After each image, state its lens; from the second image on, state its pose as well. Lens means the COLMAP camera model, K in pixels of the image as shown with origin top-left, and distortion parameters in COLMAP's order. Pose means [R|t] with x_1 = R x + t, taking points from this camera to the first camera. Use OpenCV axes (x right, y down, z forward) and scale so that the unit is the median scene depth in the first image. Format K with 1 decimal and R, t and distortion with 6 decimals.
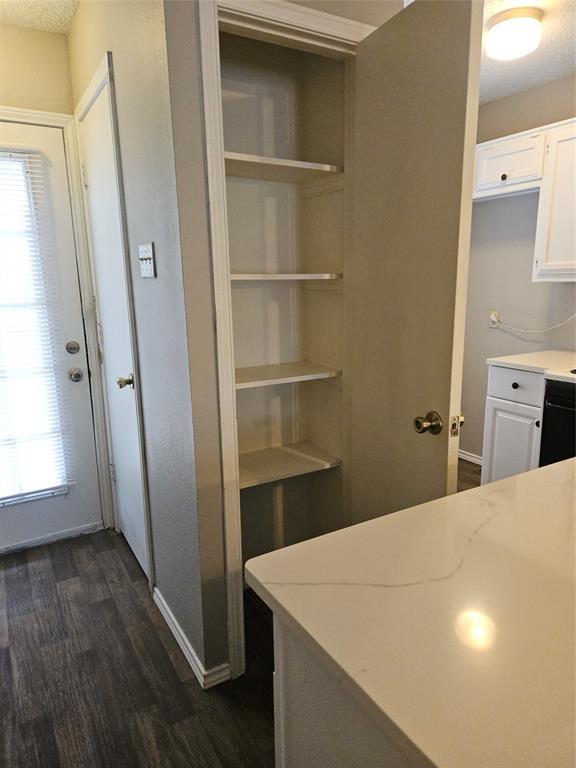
lens RADIAL K [[515.5, 0, 288.0], [0, 515.5, 384.0], [0, 0, 1]] dist [0.090336, -0.082702]
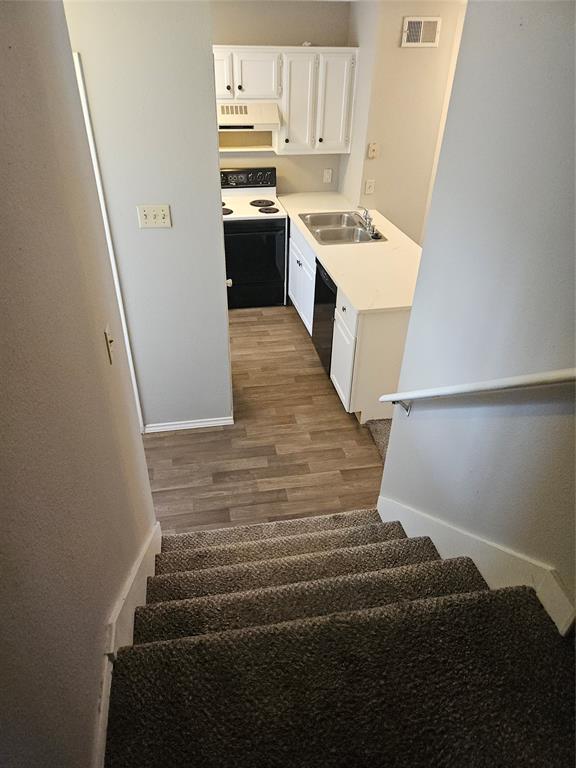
lens RADIAL K [[515.5, 0, 288.0], [0, 515.5, 384.0], [0, 0, 1]] dist [0.090336, -0.082702]
pose [[0.339587, -0.507929, 0.791636, -0.910601], [0.168992, 0.860904, 0.479881, -0.274563], [-0.925269, -0.029181, 0.378188, 0.027415]]
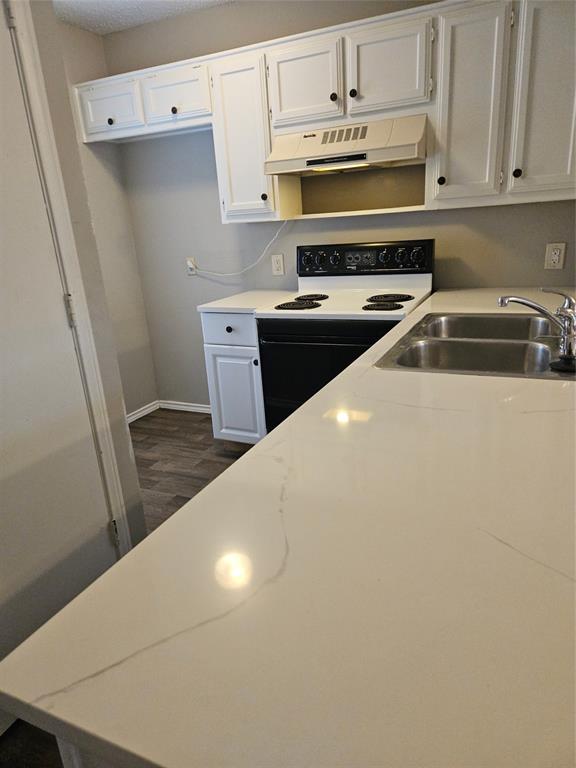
lens RADIAL K [[515.5, 0, 288.0], [0, 515.5, 384.0], [0, 0, 1]] dist [0.090336, -0.082702]
pose [[0.827374, -0.207854, 0.521775, -0.013186], [0.164176, 0.977929, 0.129235, -0.003763], [-0.537121, -0.021263, 0.843237, 0.092916]]
